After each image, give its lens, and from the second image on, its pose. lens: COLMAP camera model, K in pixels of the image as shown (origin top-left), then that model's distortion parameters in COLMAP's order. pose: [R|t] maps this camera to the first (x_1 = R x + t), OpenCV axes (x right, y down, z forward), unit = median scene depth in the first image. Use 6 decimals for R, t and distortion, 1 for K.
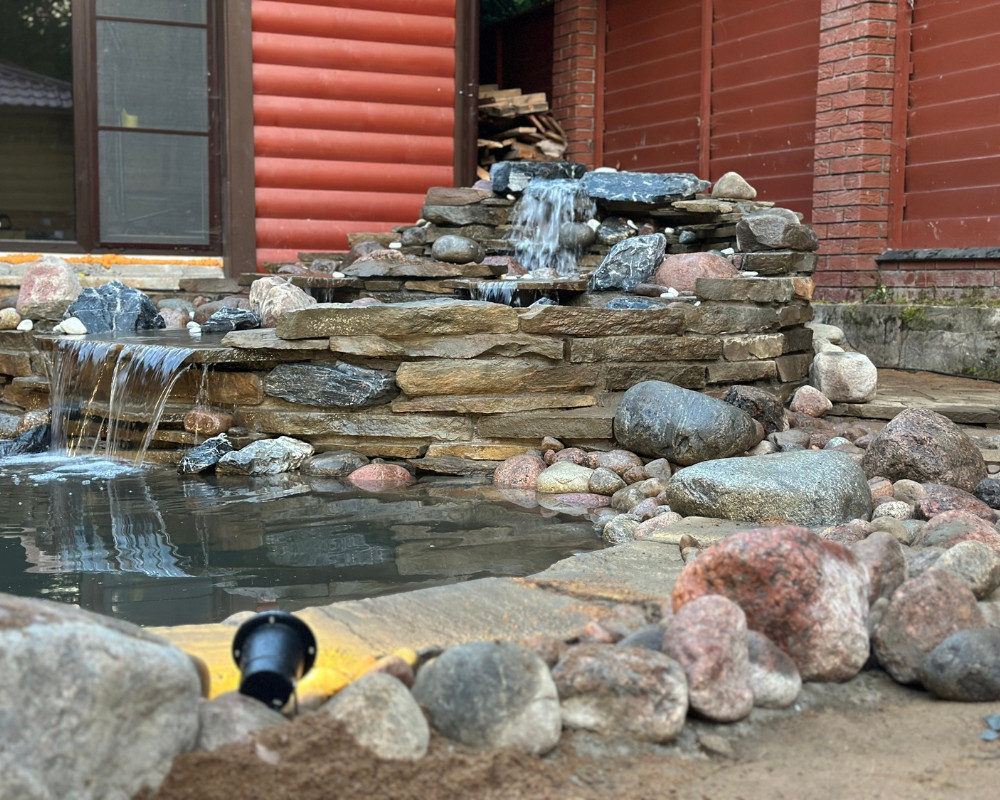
lens RADIAL K [[1481.2, 0, 504.3], [0, 1481.2, 403.7], [0, 0, 1]] dist [0.168735, -0.196675]
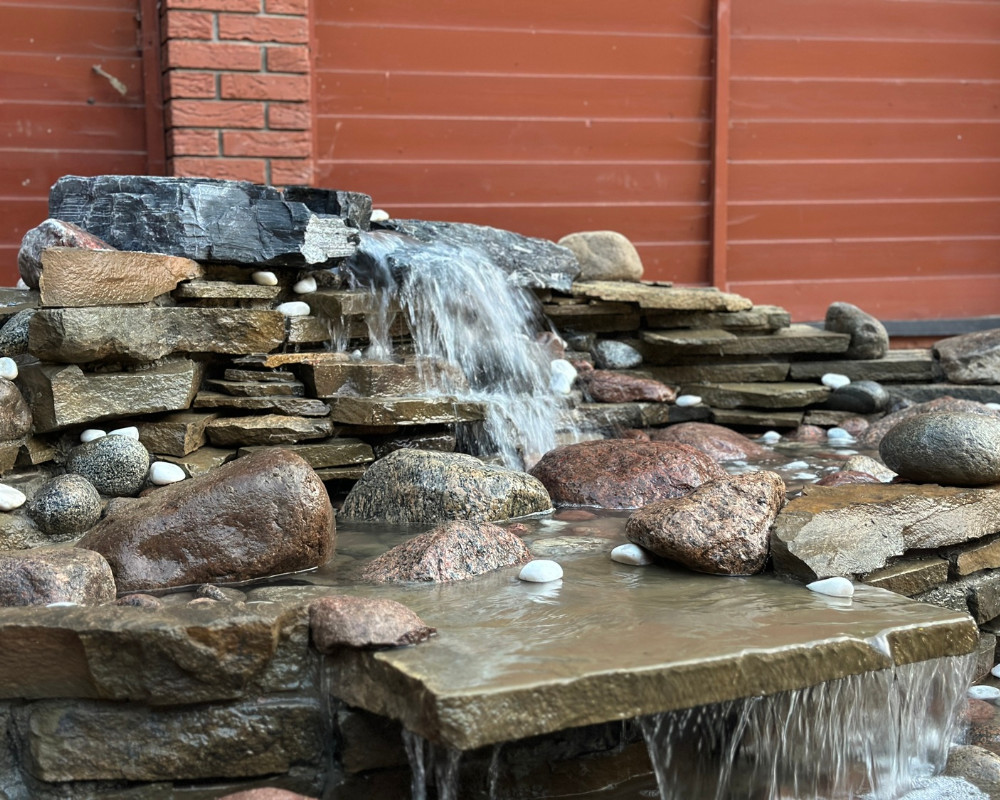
lens RADIAL K [[1481.2, 0, 504.3], [0, 1481.2, 403.7], [0, 0, 1]] dist [0.168735, -0.196675]
pose [[0.077560, -0.118121, 0.989966, -0.383834], [0.097226, 0.989120, 0.110403, -0.151167], [-0.992236, 0.087688, 0.088201, 0.961613]]
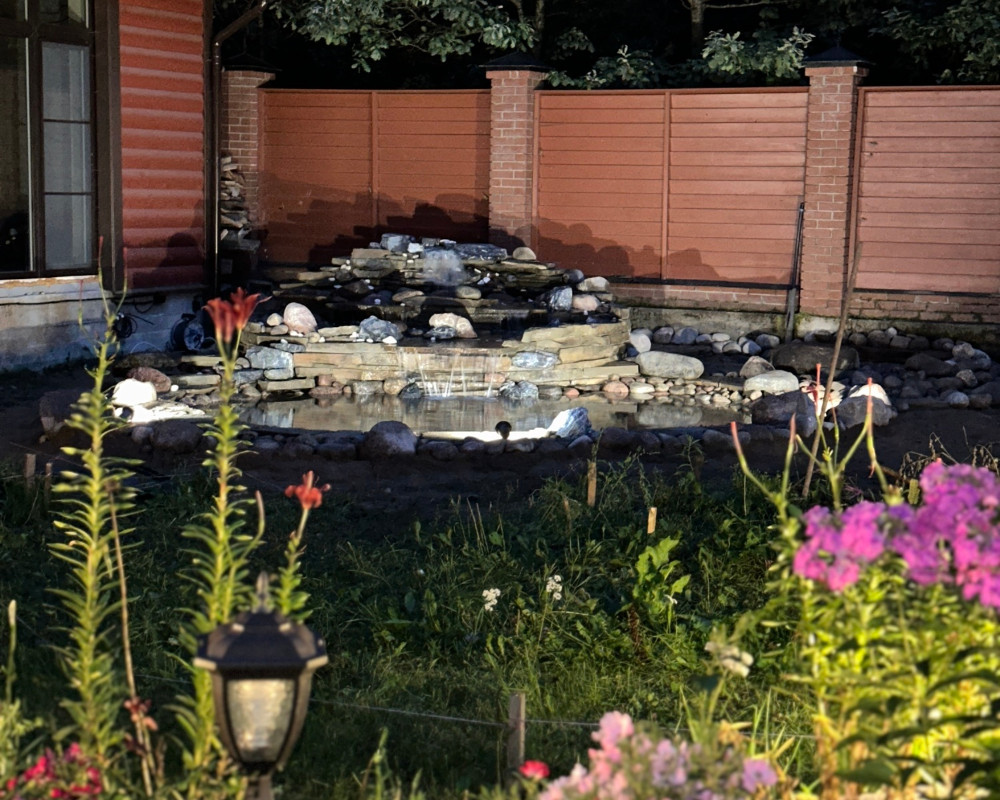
lens RADIAL K [[1852.0, 0, 504.0], [0, 1852.0, 401.9], [0, 0, 1]] dist [0.156071, -0.046207]
pose [[0.748958, -0.076937, 0.658136, -1.575946], [0.046340, 0.996886, 0.063803, -0.102023], [-0.660995, -0.017287, 0.750191, -0.937622]]
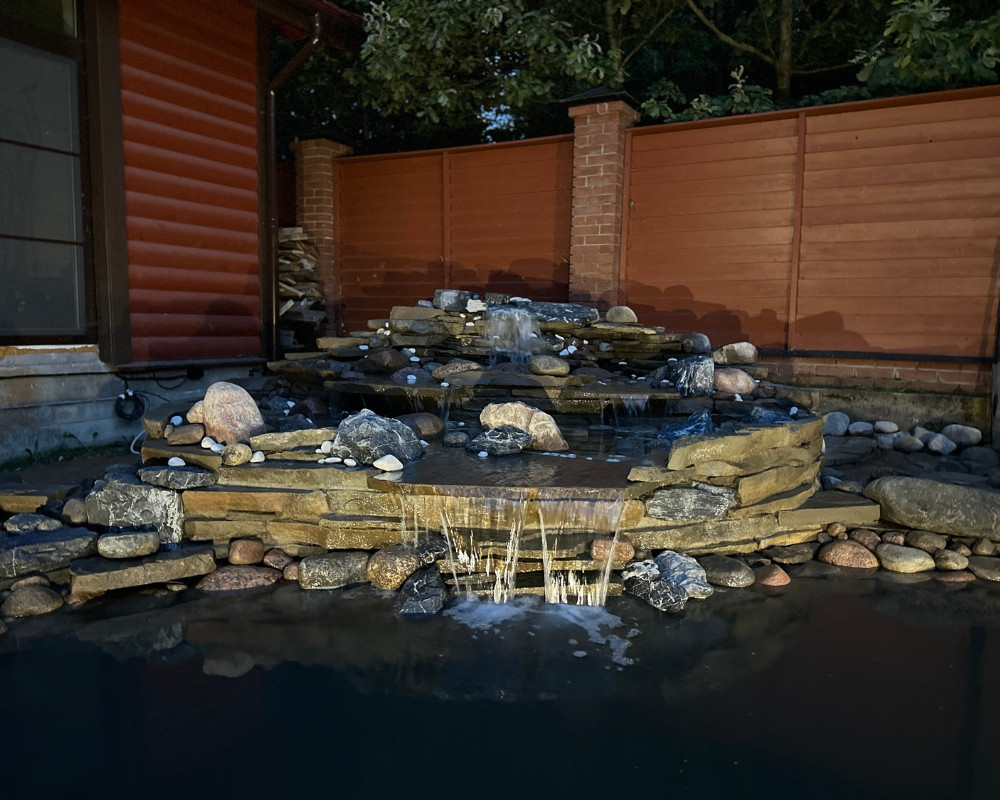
lens RADIAL K [[746.9, 0, 501.9], [0, 746.9, 399.2], [0, 0, 1]] dist [0.132974, -0.216637]
pose [[0.792488, -0.060101, 0.606919, -0.431886], [0.043507, 0.998168, 0.042036, -0.091829], [-0.608334, -0.006908, 0.793651, 0.424226]]
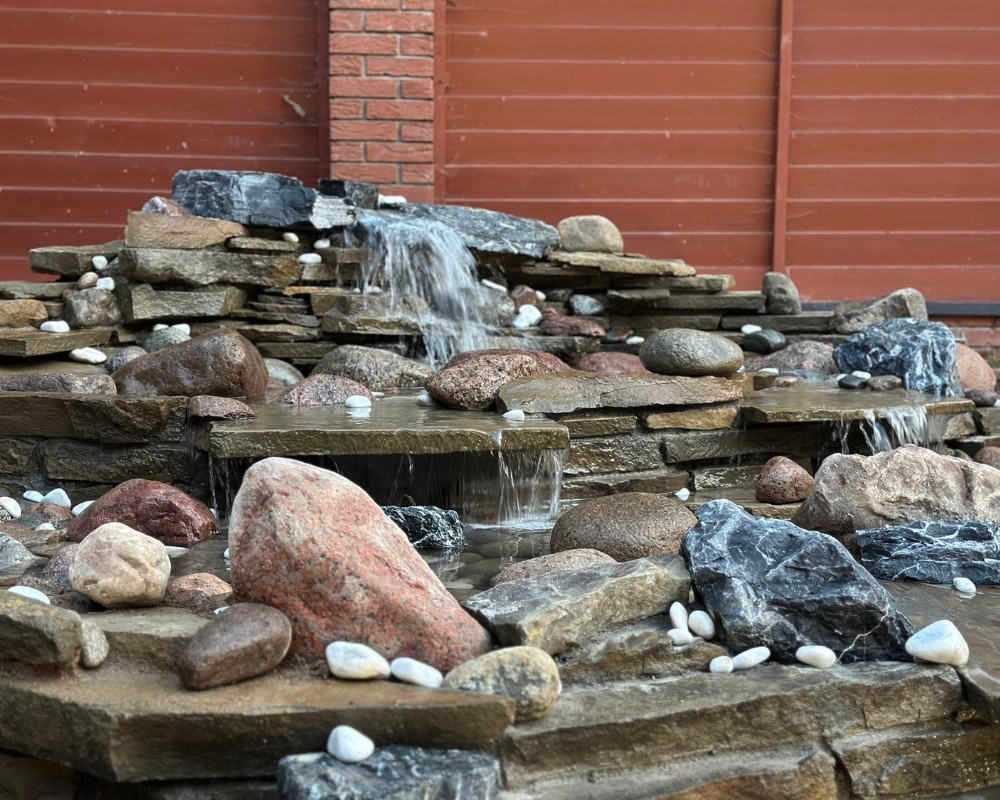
lens RADIAL K [[1481.2, 0, 504.3], [0, 1481.2, 403.7], [0, 0, 1]] dist [0.168735, -0.196675]
pose [[0.324878, -0.102021, 0.940237, -0.542418], [0.078784, 0.993629, 0.080592, -0.121424], [-0.942469, 0.047893, 0.330846, 0.777239]]
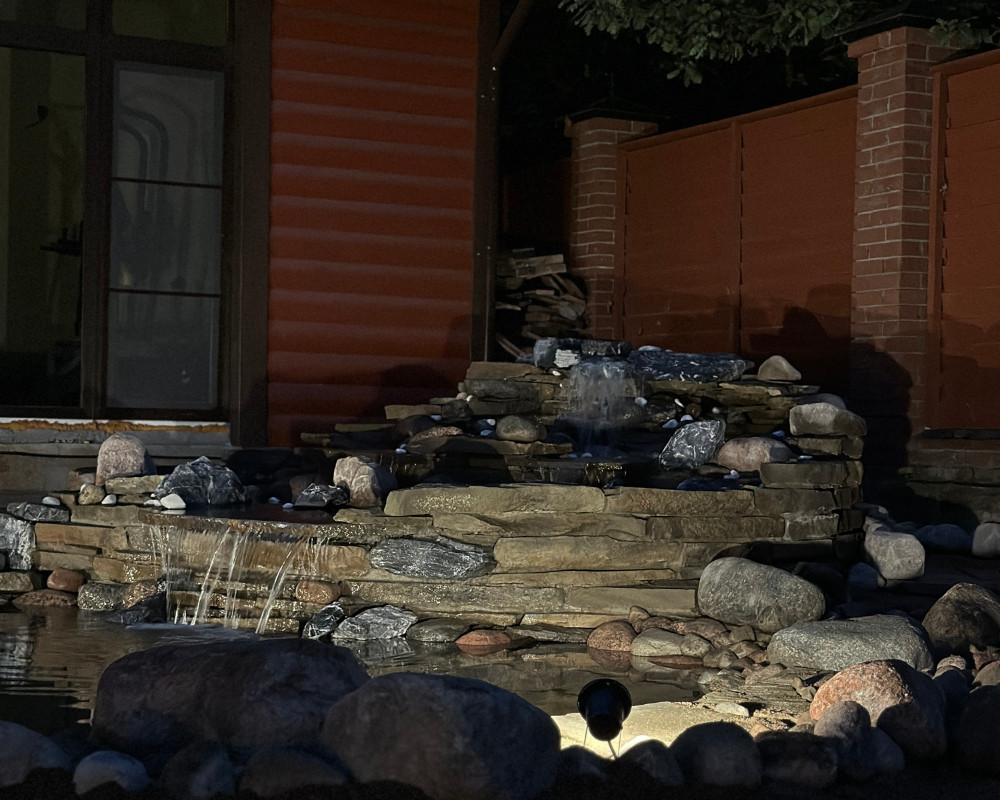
lens RADIAL K [[1852.0, 0, 504.0], [0, 1852.0, 401.9], [0, 0, 1]] dist [0.156071, -0.046207]
pose [[0.999222, 0.011549, 0.037717, -0.082439], [-0.007820, 0.995199, -0.097558, 0.003910], [-0.038663, 0.097187, 0.994515, -0.263479]]
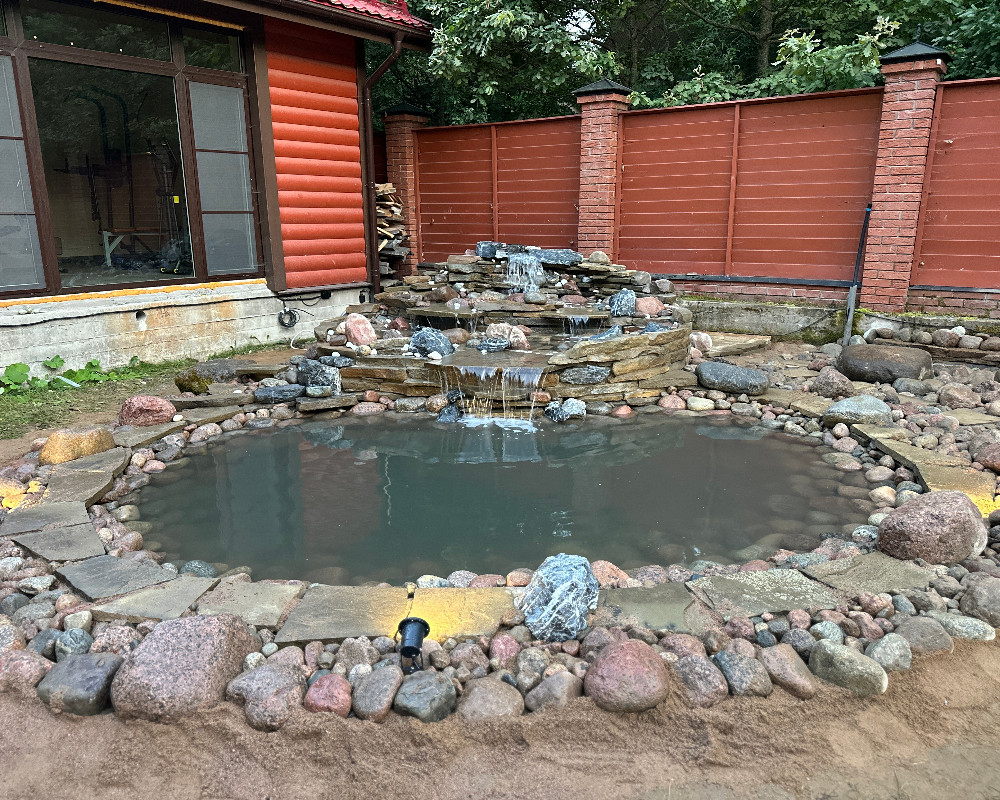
lens RADIAL K [[746.9, 0, 501.9], [0, 746.9, 399.2], [0, 0, 1]] dist [0.132974, -0.216637]
pose [[0.860926, -0.140226, 0.489023, -0.592978], [0.059406, 0.982396, 0.177116, -0.139997], [-0.505250, -0.123433, 0.854100, 0.011101]]
